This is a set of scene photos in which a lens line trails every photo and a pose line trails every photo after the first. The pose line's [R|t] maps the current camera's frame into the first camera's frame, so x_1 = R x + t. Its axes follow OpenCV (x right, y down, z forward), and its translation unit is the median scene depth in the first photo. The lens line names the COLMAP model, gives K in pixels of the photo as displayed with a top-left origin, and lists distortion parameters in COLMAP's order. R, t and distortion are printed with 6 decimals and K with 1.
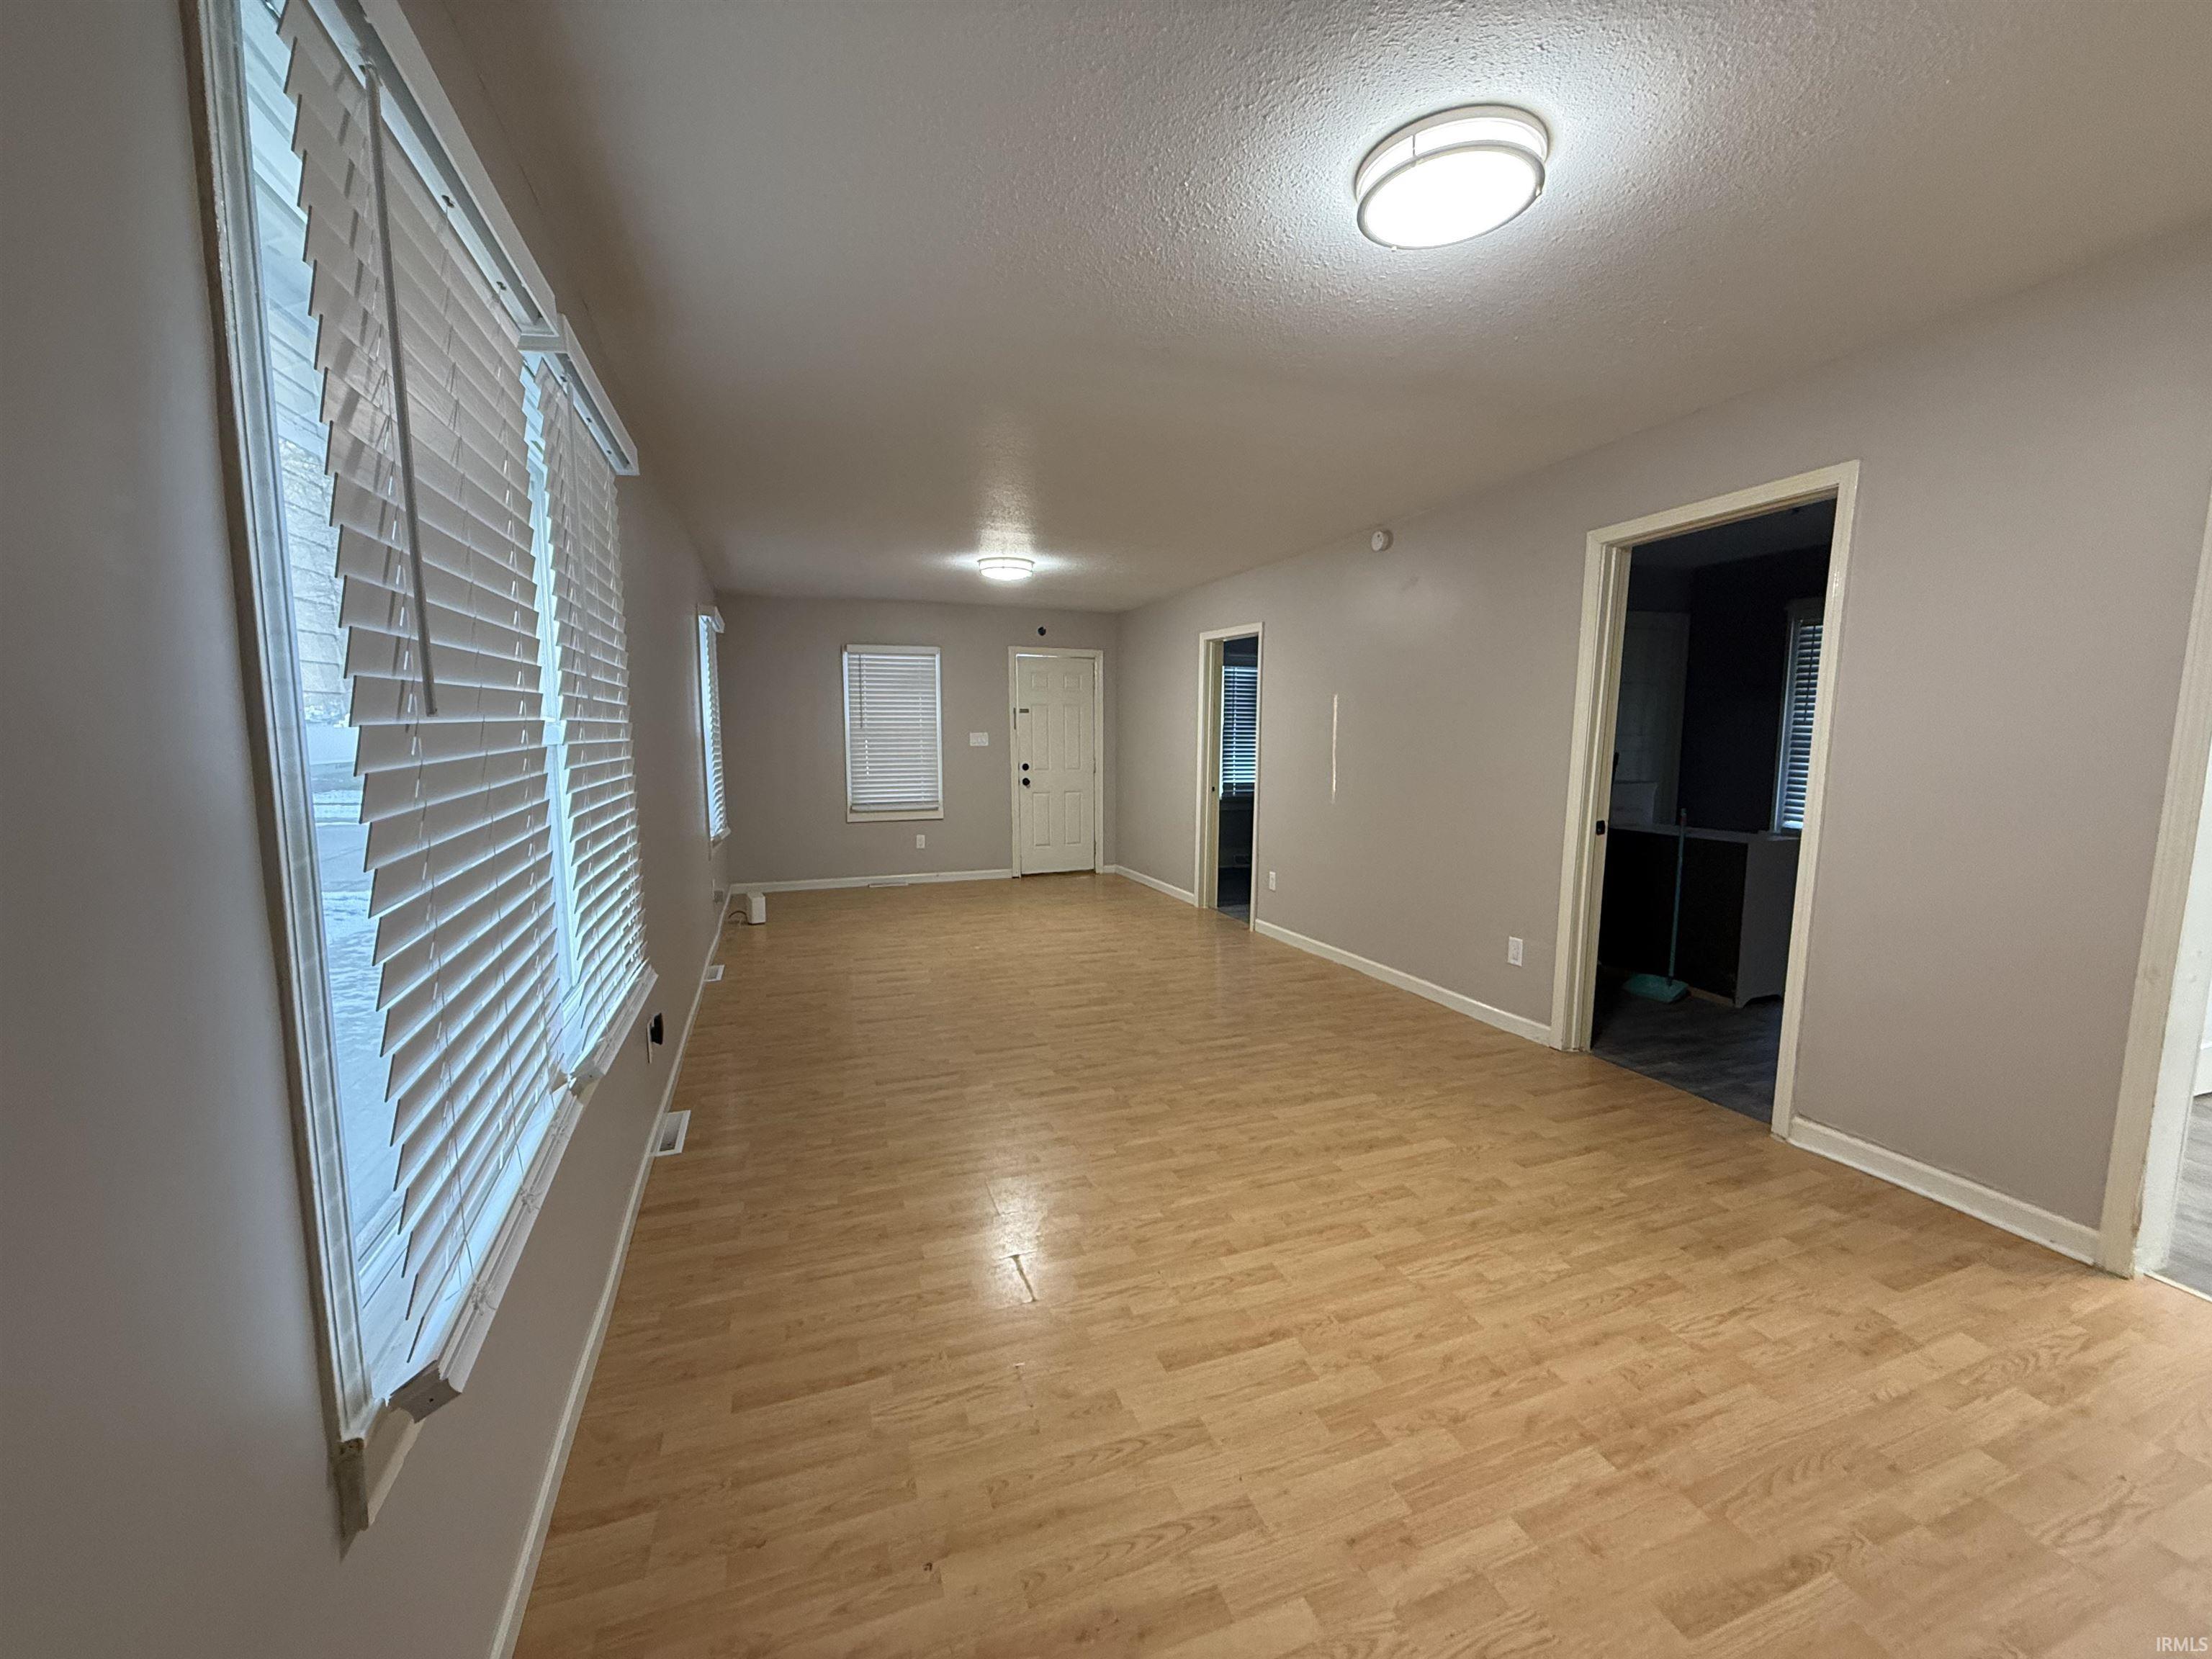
lens RADIAL K [[876.7, 0, 1102.5], [0, 876.7, 827.6], [0, 0, 1]] dist [0.000081, -0.000018]
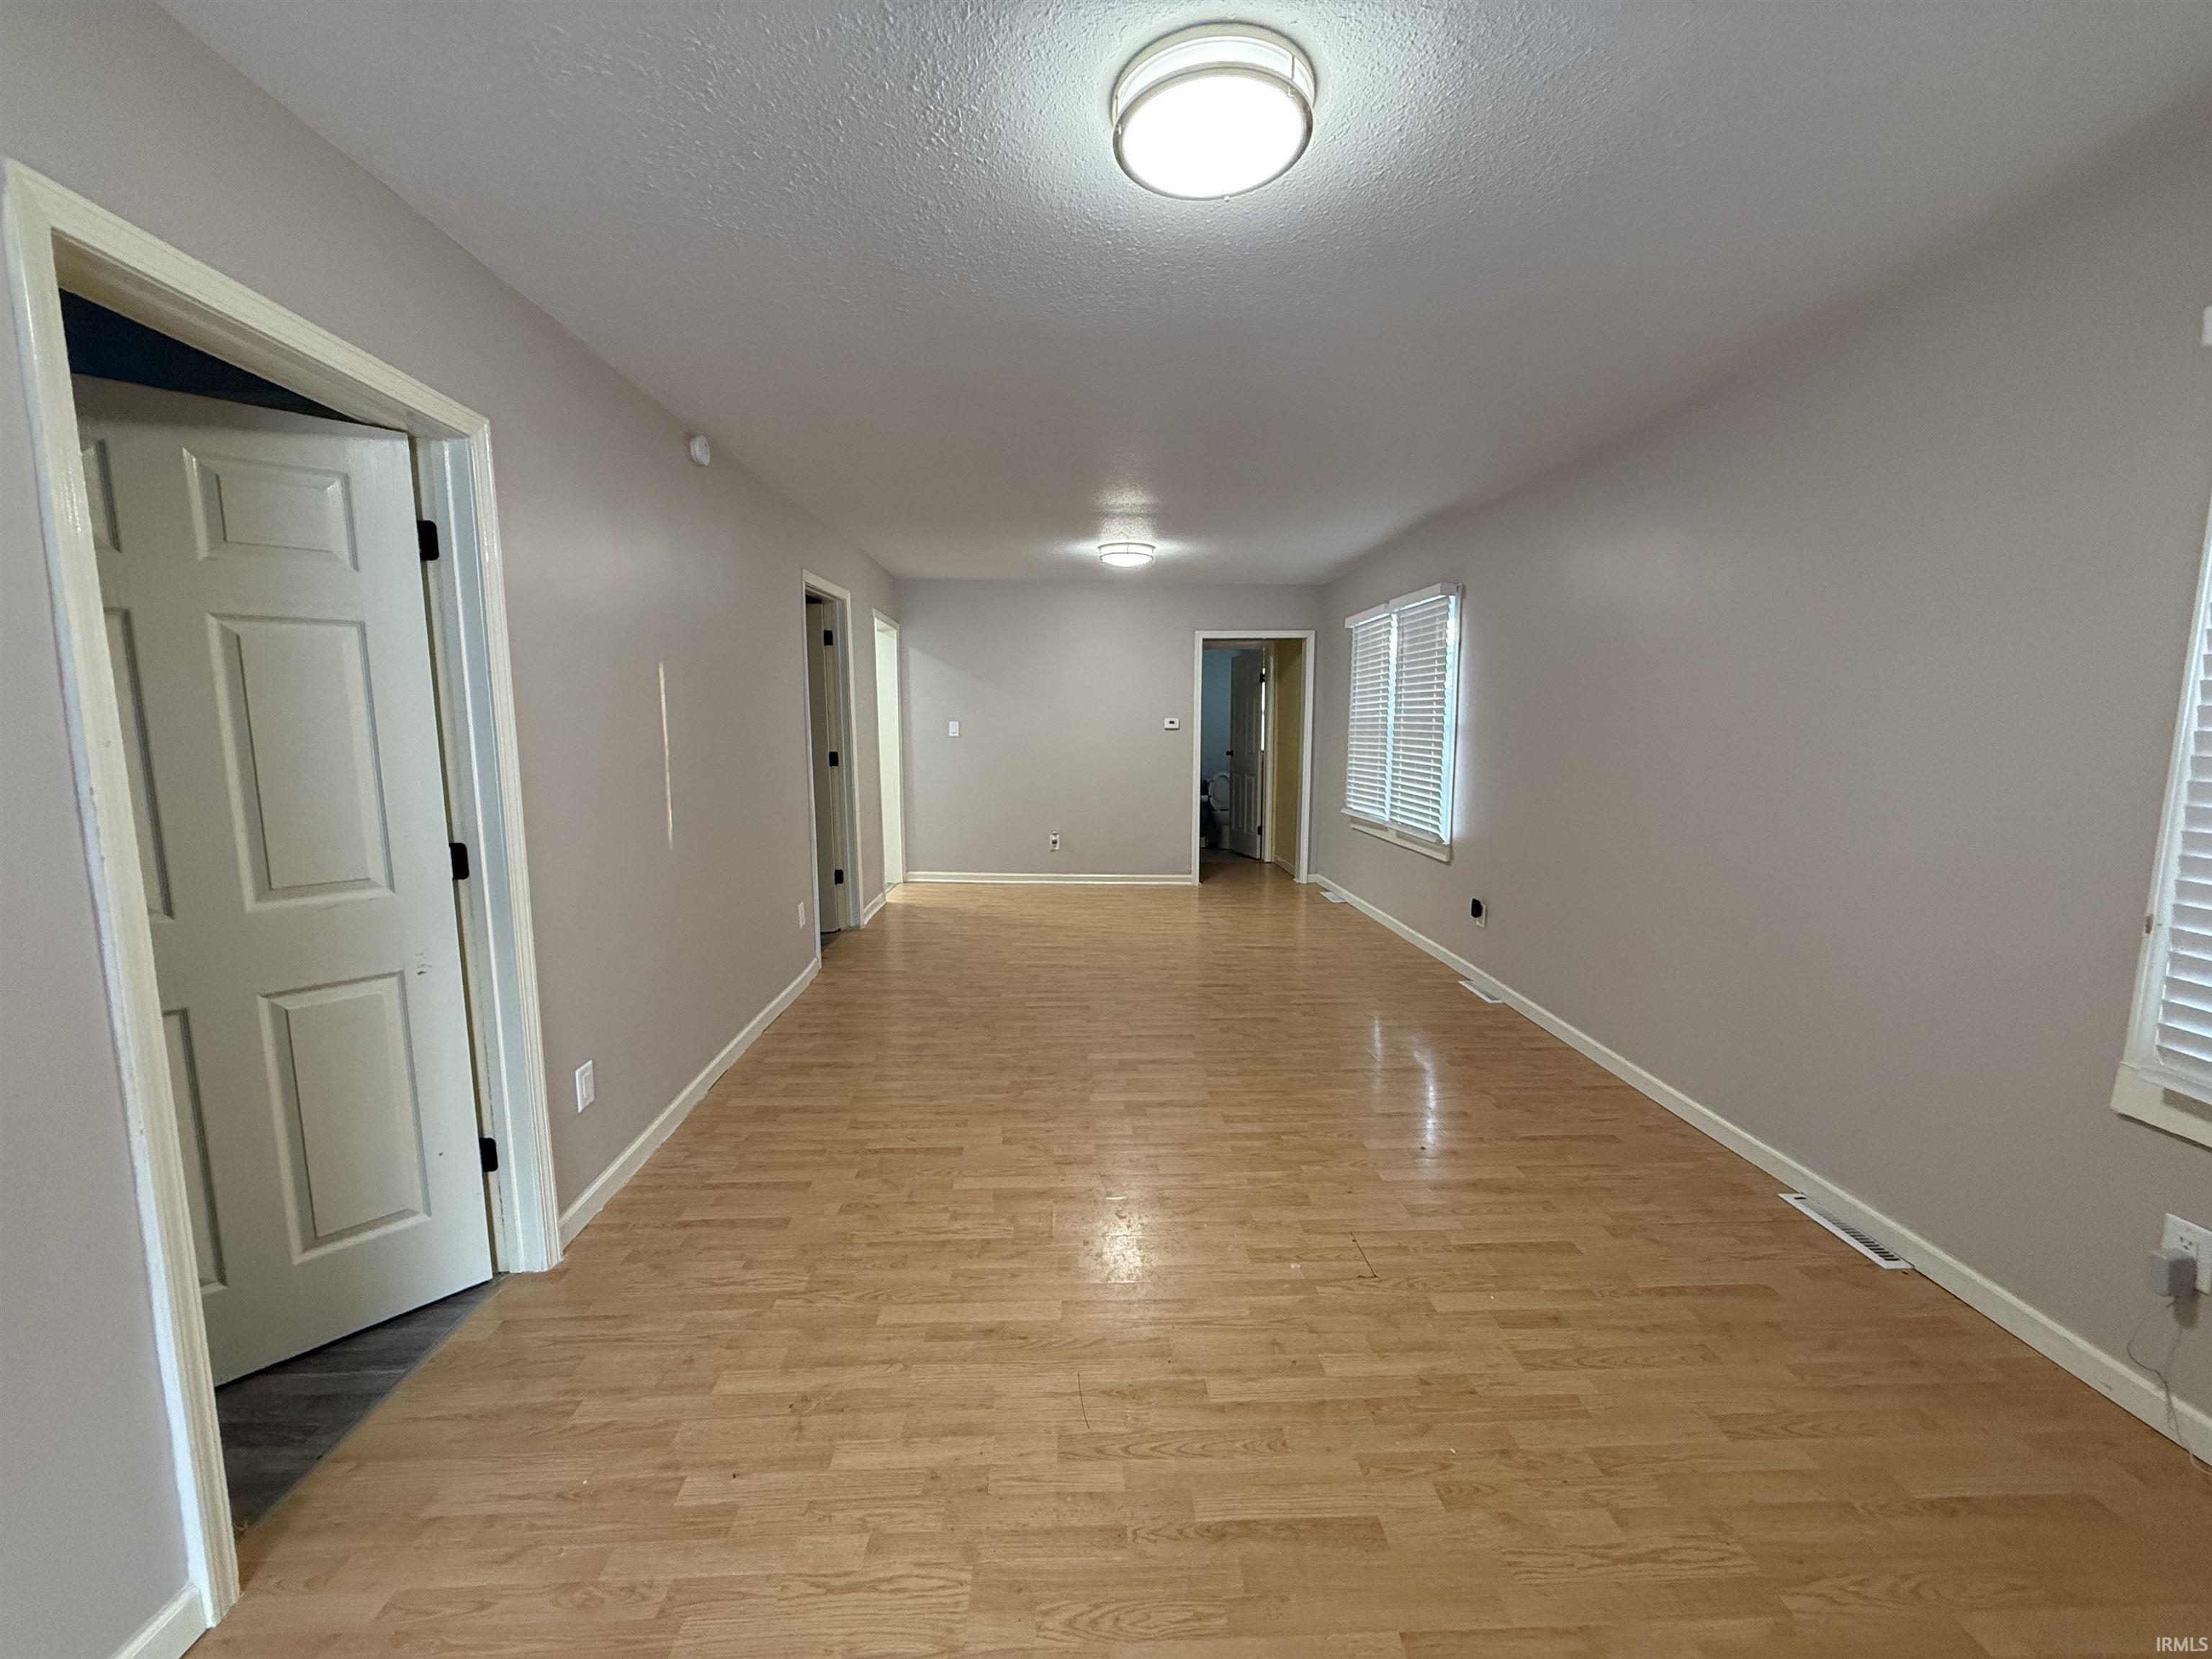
lens RADIAL K [[876.7, 0, 1104.6], [0, 876.7, 835.4], [0, 0, 1]] dist [0.000081, -0.000018]
pose [[-0.954450, -0.039501, 0.295743, -0.243107], [0.032559, 0.971490, 0.234835, -0.217939], [-0.296588, 0.233768, -0.925953, 1.939685]]
